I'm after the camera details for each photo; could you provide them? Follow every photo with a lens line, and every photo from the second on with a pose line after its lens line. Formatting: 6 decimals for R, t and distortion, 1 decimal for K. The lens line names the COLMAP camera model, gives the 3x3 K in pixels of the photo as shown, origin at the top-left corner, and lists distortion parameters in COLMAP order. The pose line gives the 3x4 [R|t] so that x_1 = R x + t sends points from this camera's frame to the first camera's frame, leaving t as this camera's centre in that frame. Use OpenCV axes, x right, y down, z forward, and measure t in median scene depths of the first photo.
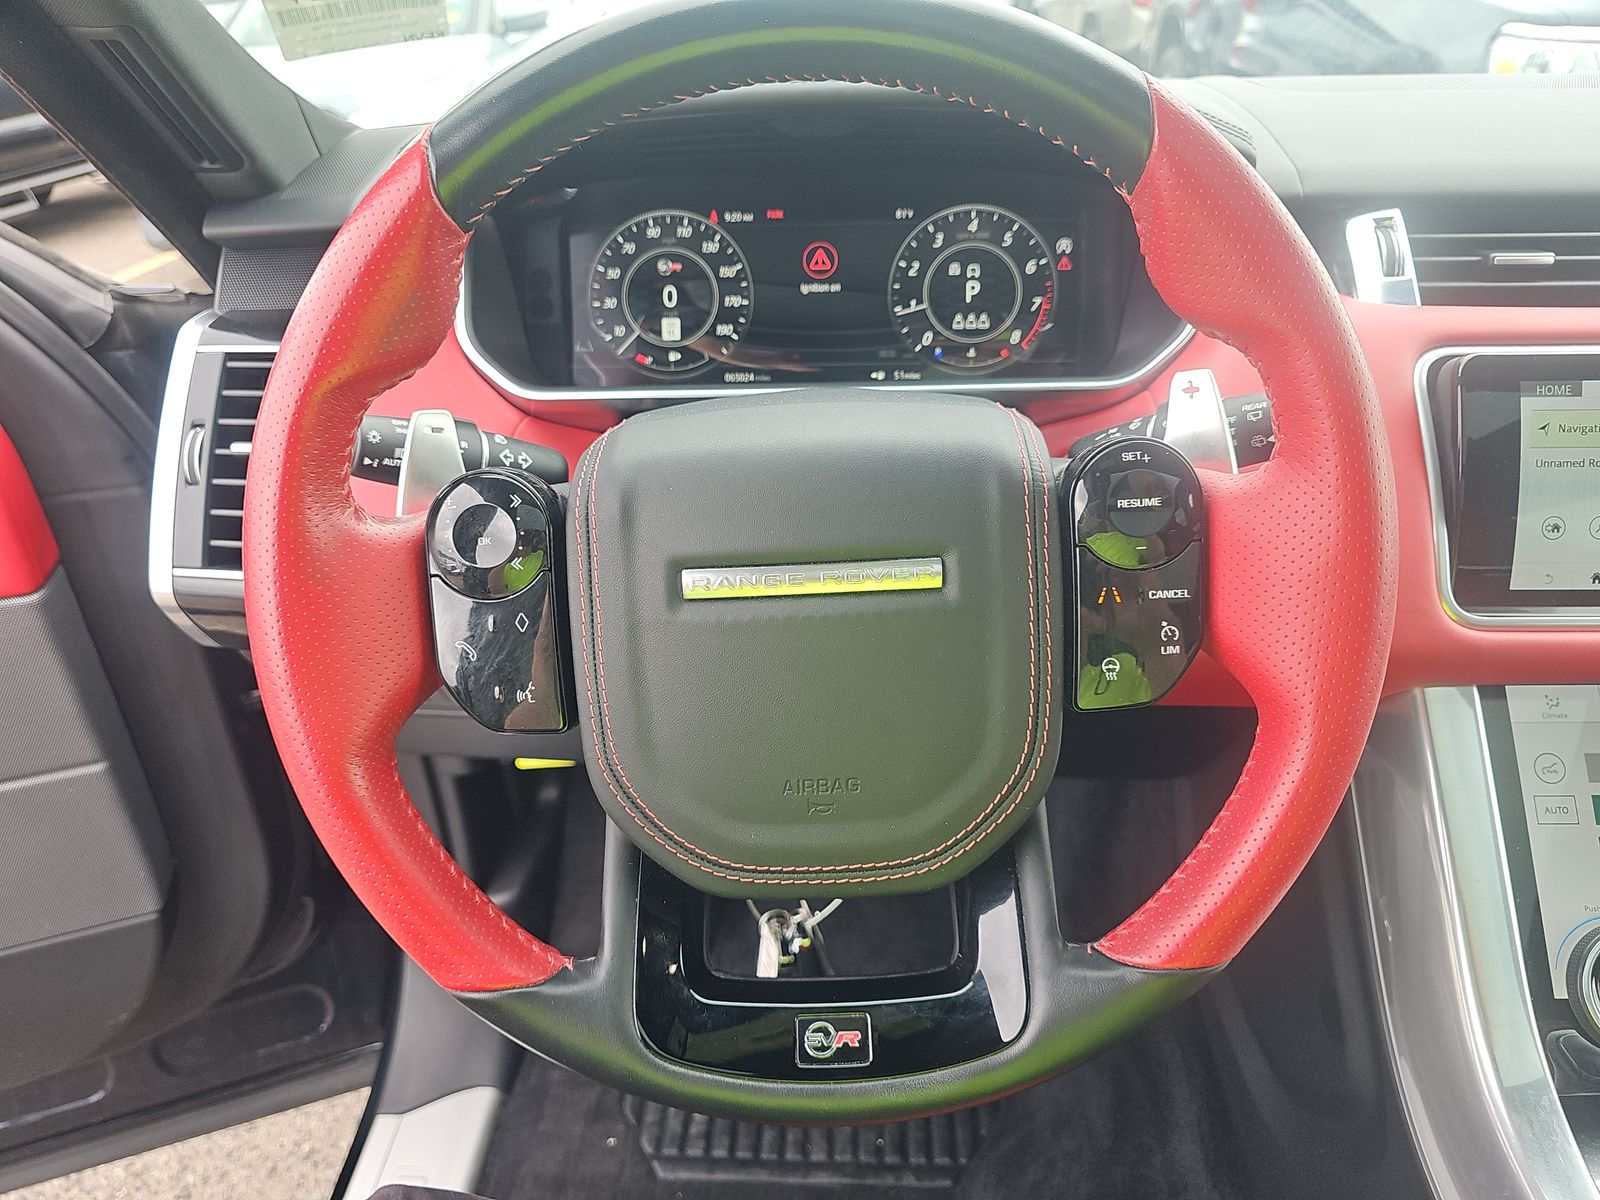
lens RADIAL K [[1063.9, 0, 786.9], [0, 1063.9, 590.6], [0, 0, 1]] dist [0.028206, -0.023966]
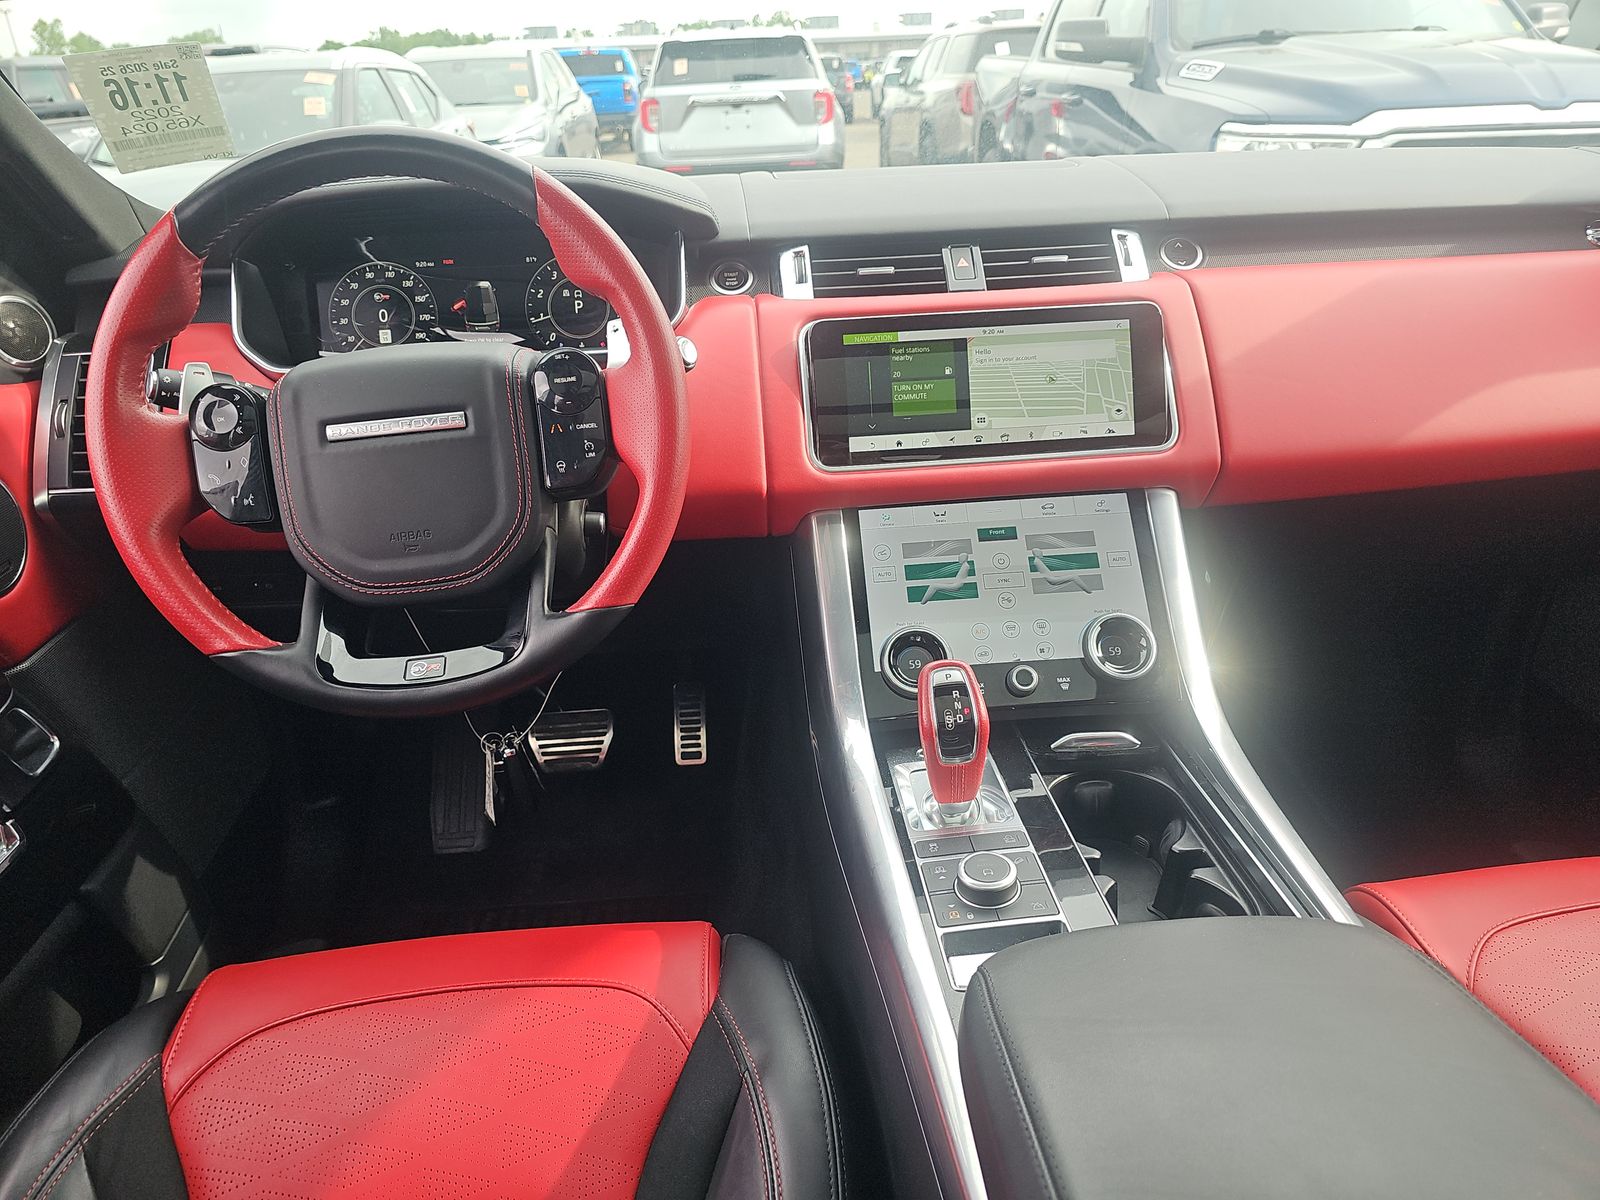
lens RADIAL K [[1063.9, 0, 800.5], [0, 1063.9, 614.6], [0, 0, 1]] dist [0.028206, -0.023966]
pose [[0.994590, -0.058303, 0.085975, 0.380871], [0.063539, 0.996206, -0.059474, 0.328447], [-0.082181, 0.064615, 0.994521, -0.649523]]
